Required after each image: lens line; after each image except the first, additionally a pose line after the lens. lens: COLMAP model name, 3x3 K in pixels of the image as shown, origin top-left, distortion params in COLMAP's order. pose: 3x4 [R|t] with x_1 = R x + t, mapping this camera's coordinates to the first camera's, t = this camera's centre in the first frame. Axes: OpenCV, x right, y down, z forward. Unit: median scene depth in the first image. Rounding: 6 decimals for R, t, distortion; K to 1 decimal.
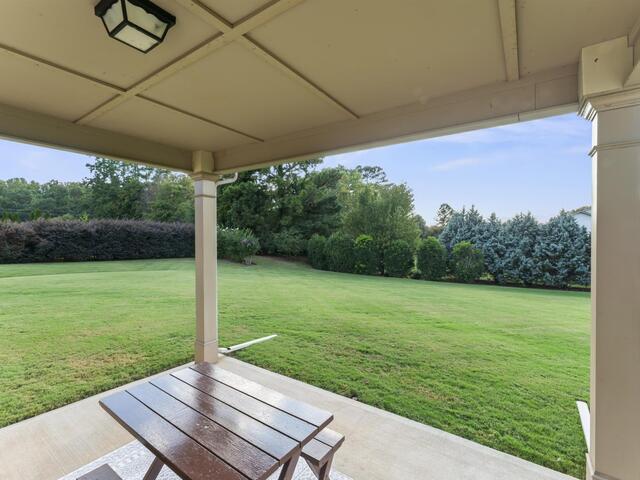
lens RADIAL K [[294.1, 0, 320.0], [0, 294.1, 240.0], [0, 0, 1]] dist [-0.001606, -0.000556]
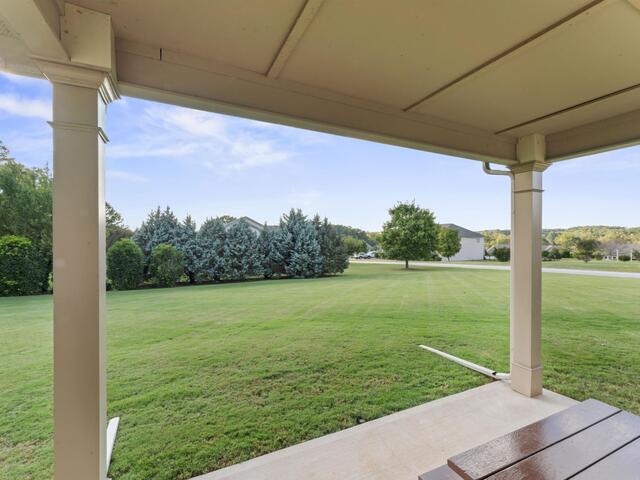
lens RADIAL K [[294.1, 0, 320.0], [0, 294.1, 240.0], [0, 0, 1]] dist [-0.001606, -0.000556]
pose [[0.506577, -0.001014, 0.862194, -0.093665], [0.008409, 0.999958, -0.003765, -0.000178], [-0.862153, 0.009158, 0.506564, 0.087326]]
